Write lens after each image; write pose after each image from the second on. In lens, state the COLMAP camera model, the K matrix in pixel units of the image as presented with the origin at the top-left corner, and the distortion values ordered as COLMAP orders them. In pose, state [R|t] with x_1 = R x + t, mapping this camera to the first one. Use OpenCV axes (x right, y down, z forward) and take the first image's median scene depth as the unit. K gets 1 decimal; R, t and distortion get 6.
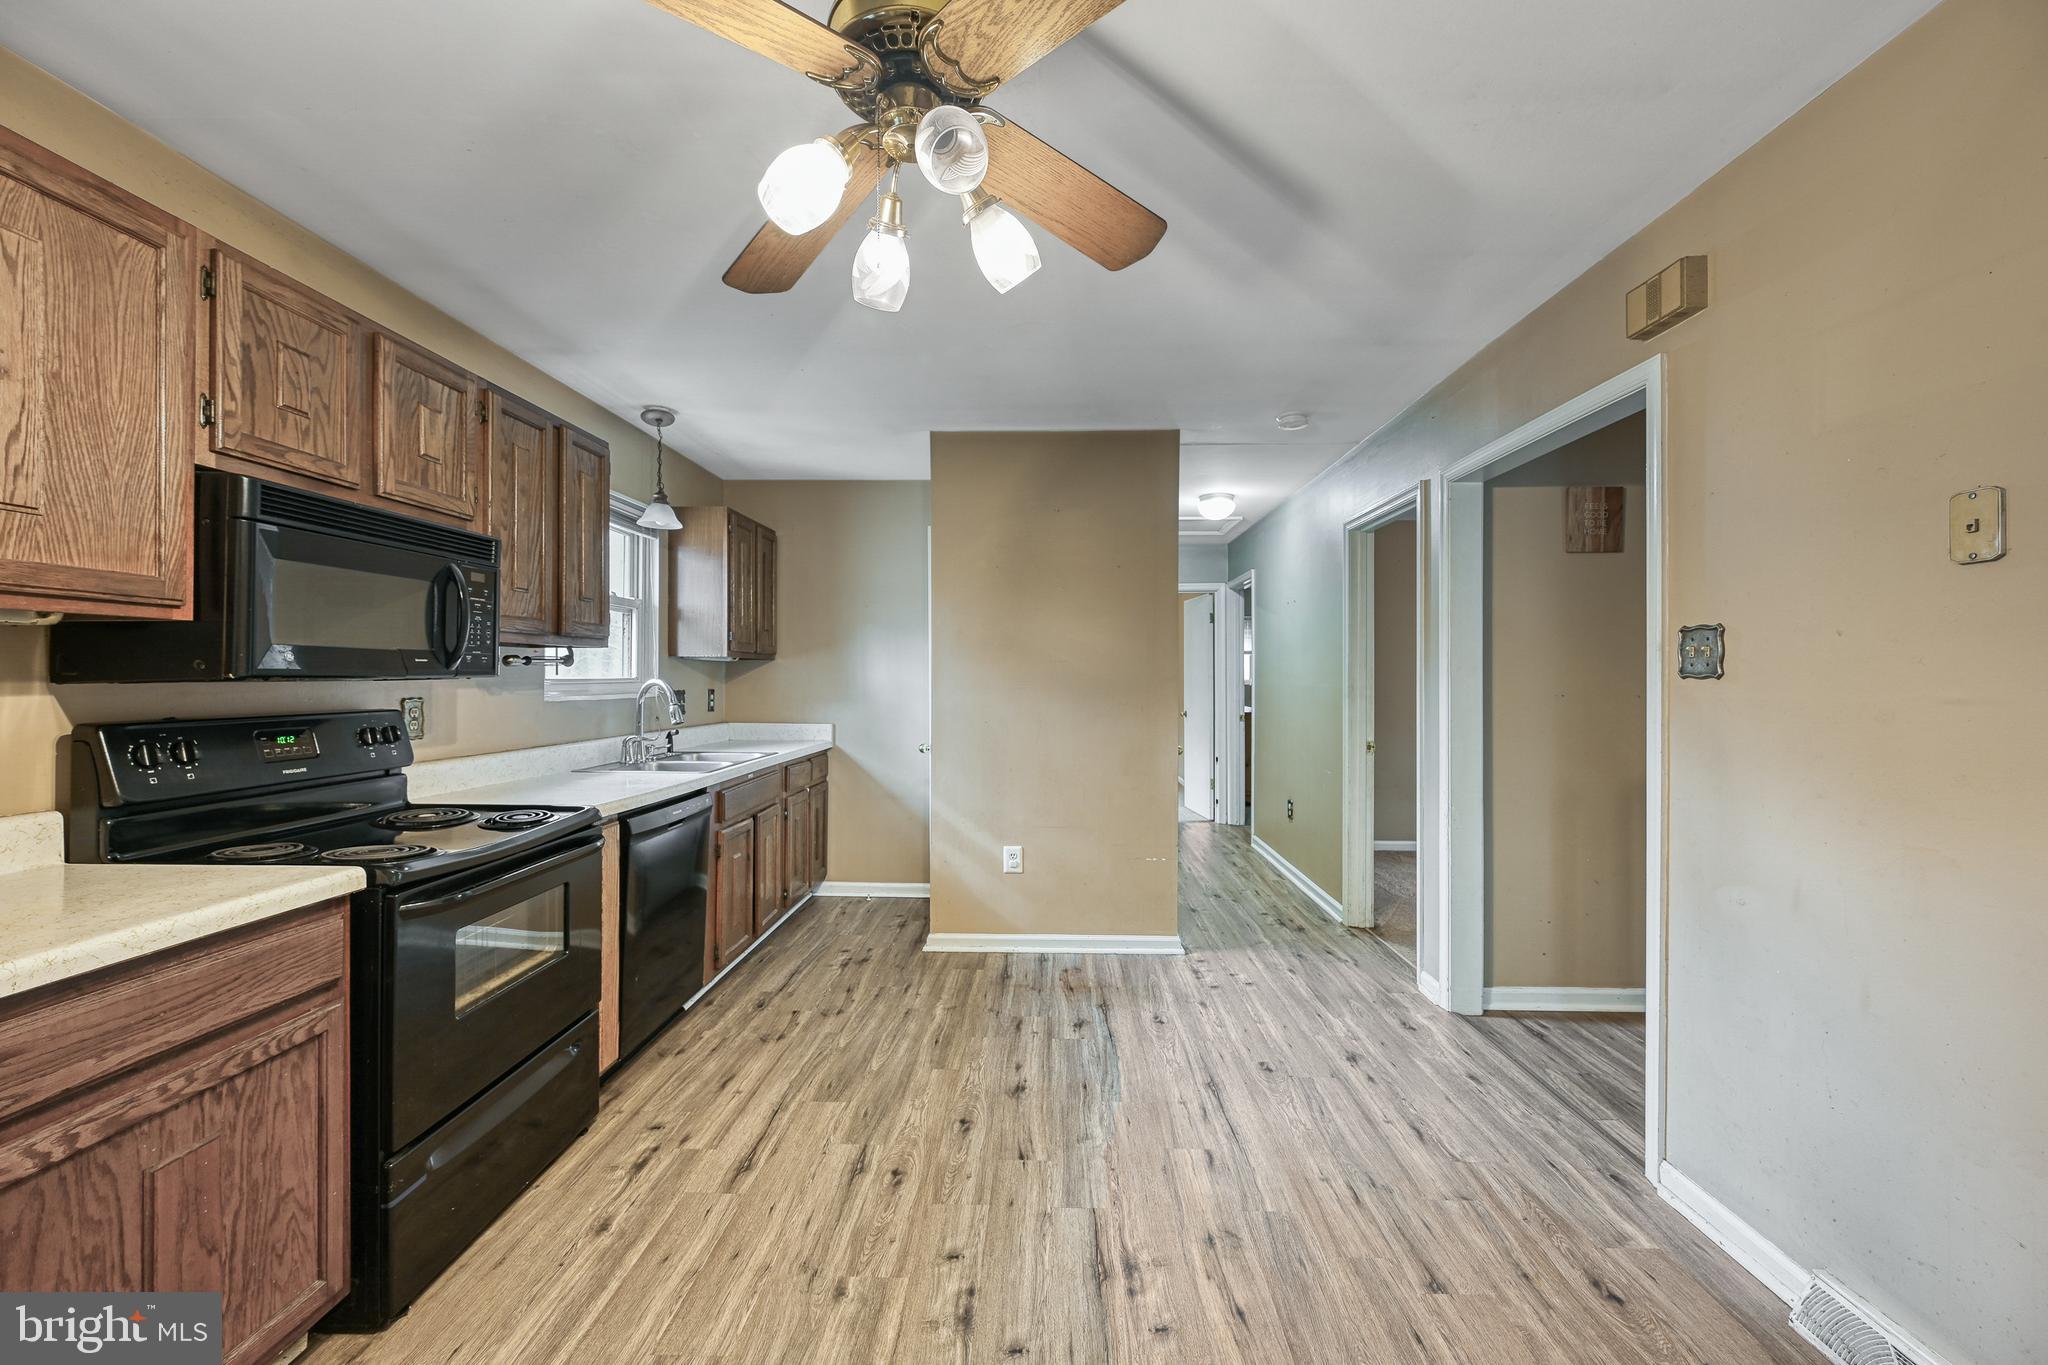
lens RADIAL K [[814.5, 0, 1024.0], [0, 814.5, 682.5], [0, 0, 1]] dist [0.000290, -0.000009]
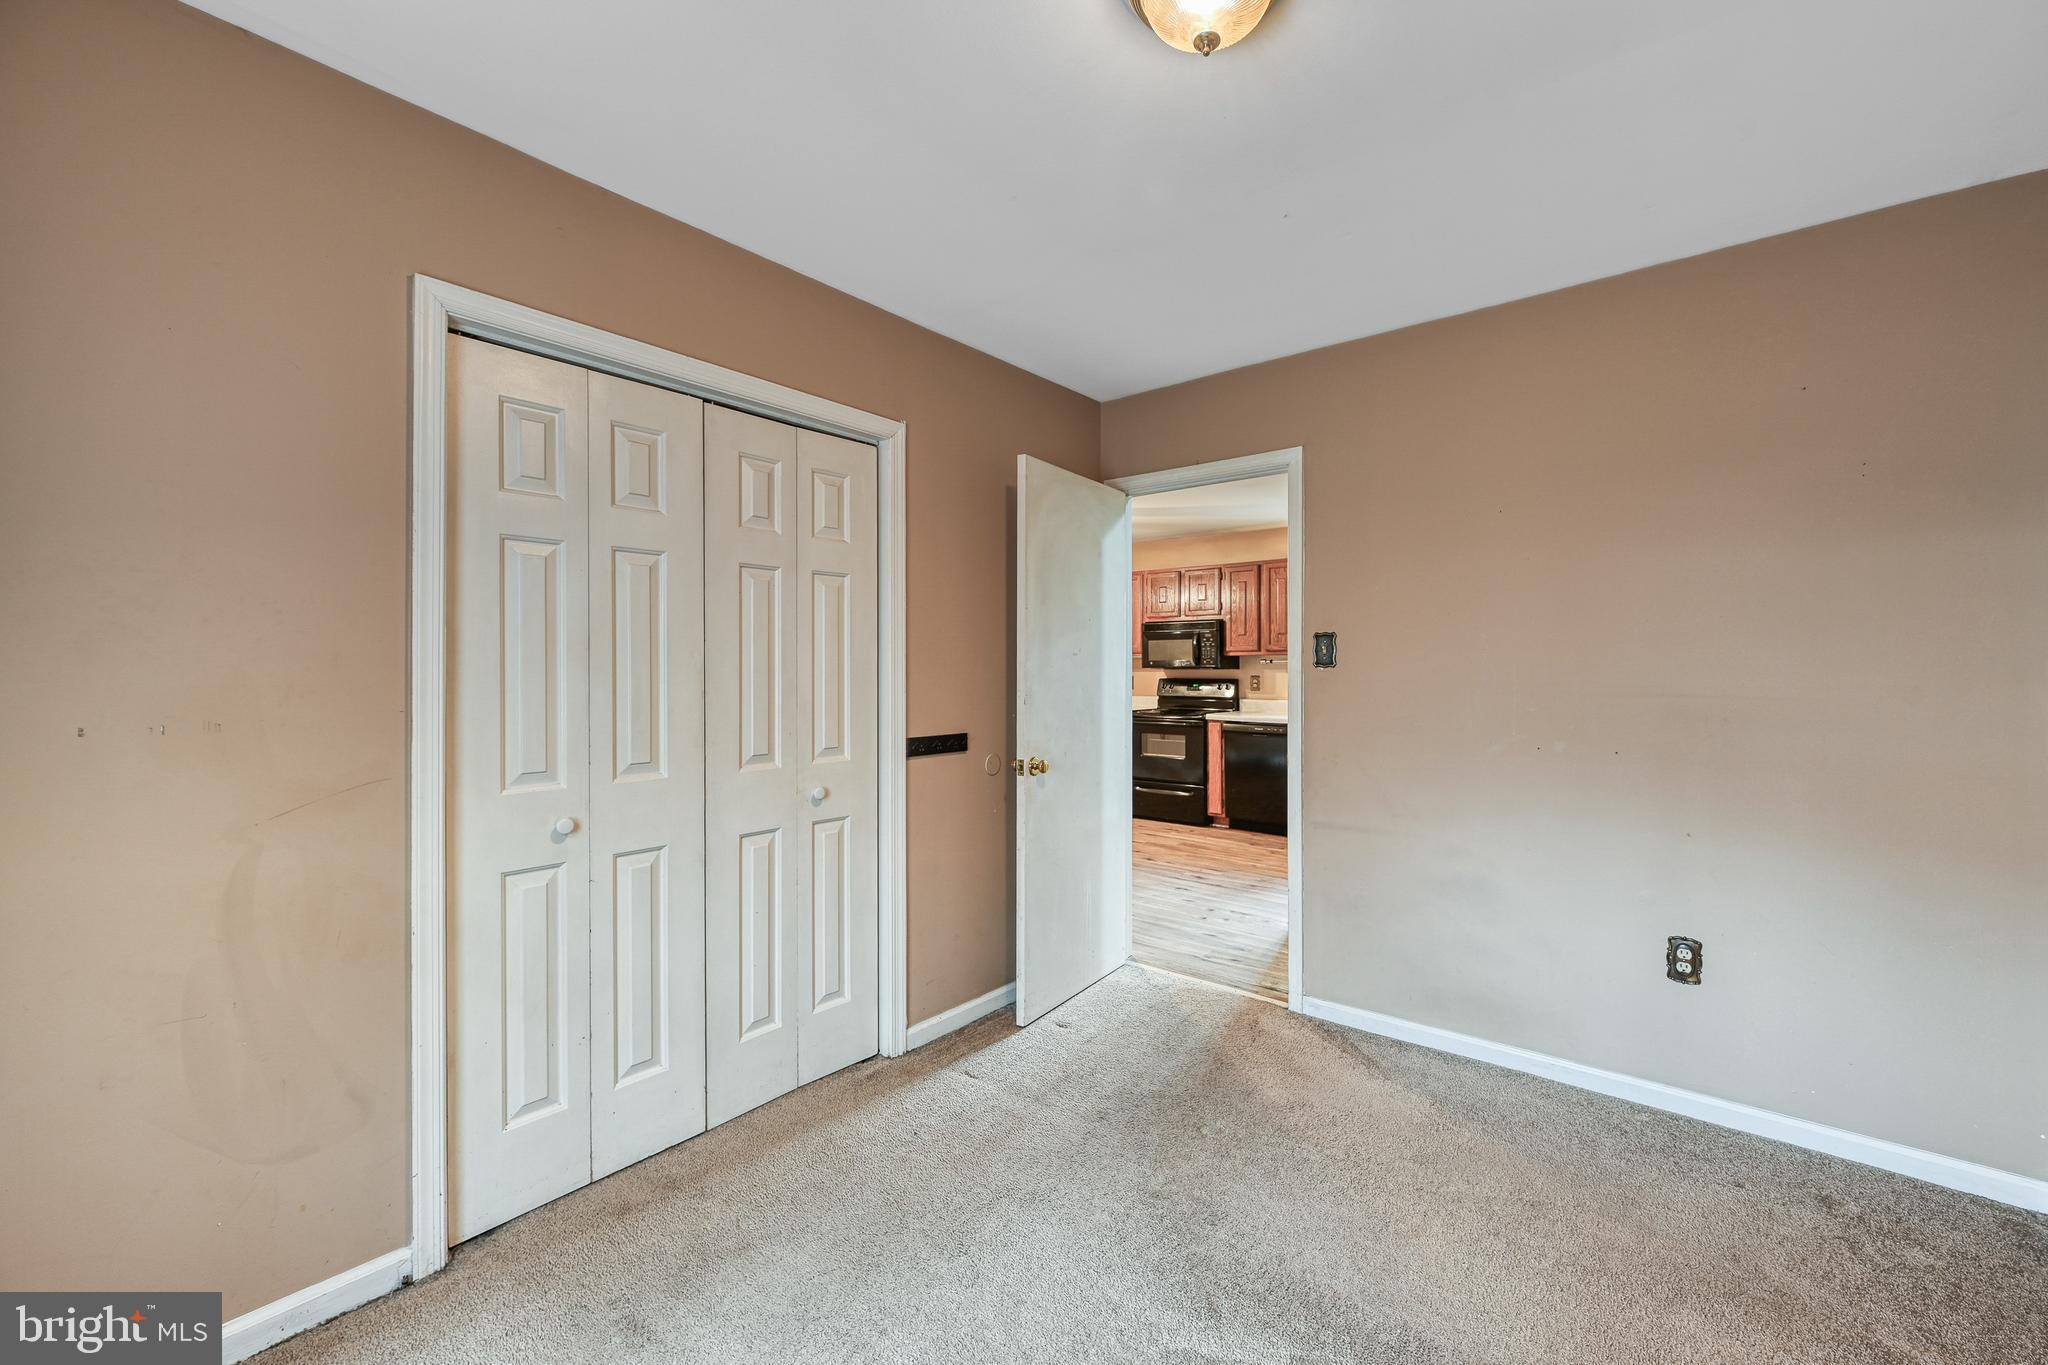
lens RADIAL K [[814.5, 0, 1024.0], [0, 814.5, 682.5], [0, 0, 1]] dist [0.000290, -0.000009]
pose [[-0.619463, 0.011240, -0.784945, 1.367009], [-0.007645, 0.999764, 0.020349, -0.008882], [0.784989, 0.018607, -0.619231, 1.496979]]
